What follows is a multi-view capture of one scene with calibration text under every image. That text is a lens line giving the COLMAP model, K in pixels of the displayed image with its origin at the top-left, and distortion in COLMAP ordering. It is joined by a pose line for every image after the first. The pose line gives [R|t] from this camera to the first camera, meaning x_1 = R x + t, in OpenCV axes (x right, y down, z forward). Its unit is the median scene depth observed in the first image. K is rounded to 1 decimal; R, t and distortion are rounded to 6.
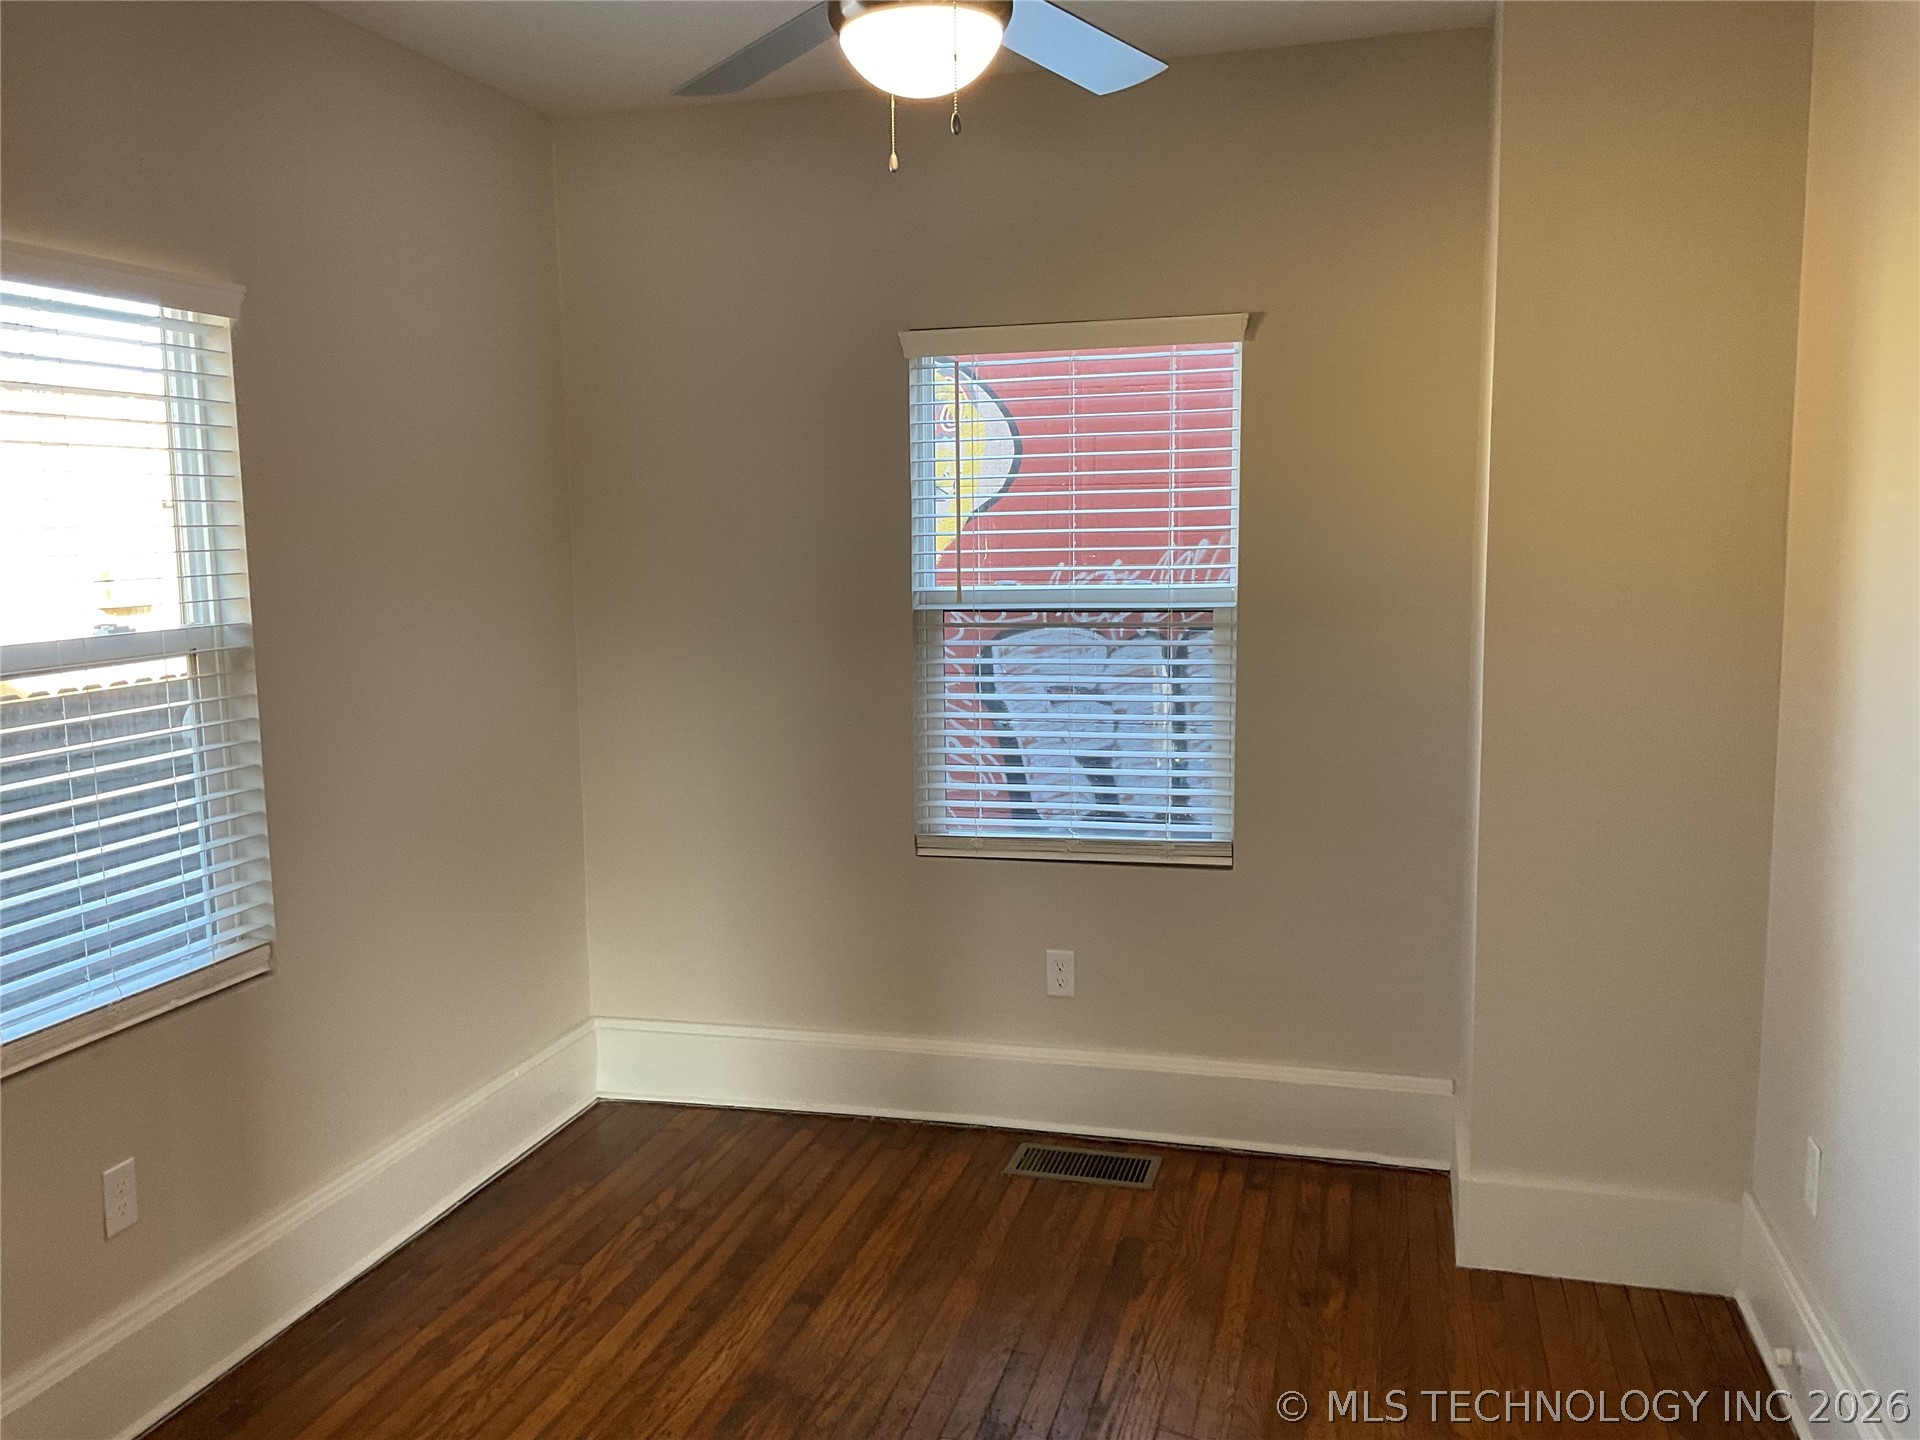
lens RADIAL K [[1552.4, 0, 947.1], [0, 1552.4, 723.6], [0, 0, 1]] dist [0.056471, -0.133047]
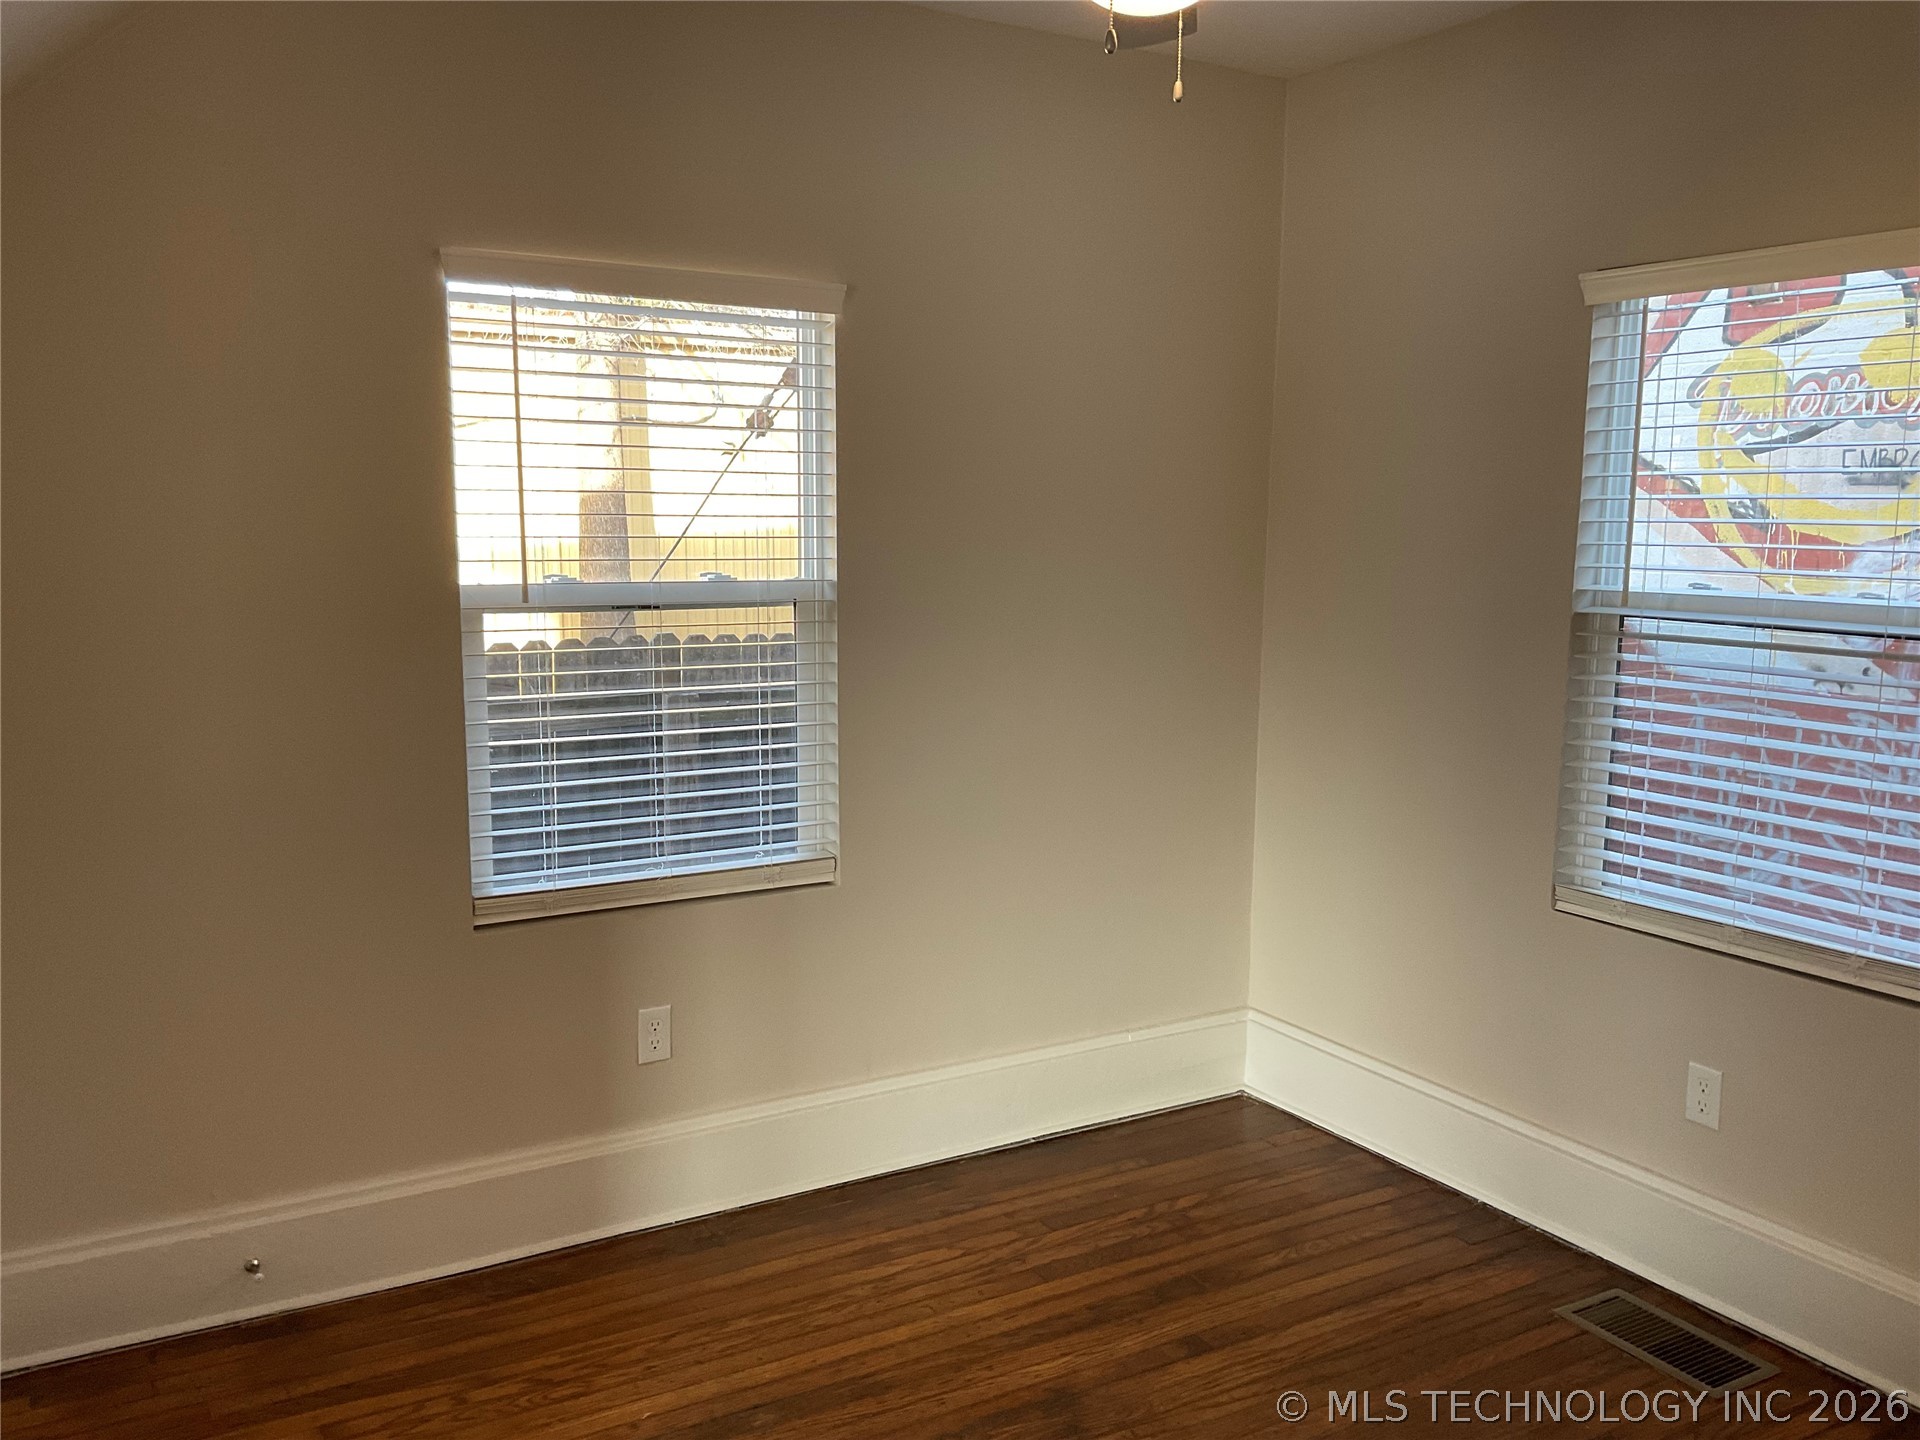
lens RADIAL K [[1552.4, 0, 956.3], [0, 1552.4, 724.6], [0, 0, 1]] dist [0.056471, -0.133047]
pose [[0.716757, 0.118996, -0.687095, 0.369882], [-0.108649, 0.992356, 0.058524, -0.031415], [0.688807, 0.032704, 0.724207, 0.206702]]
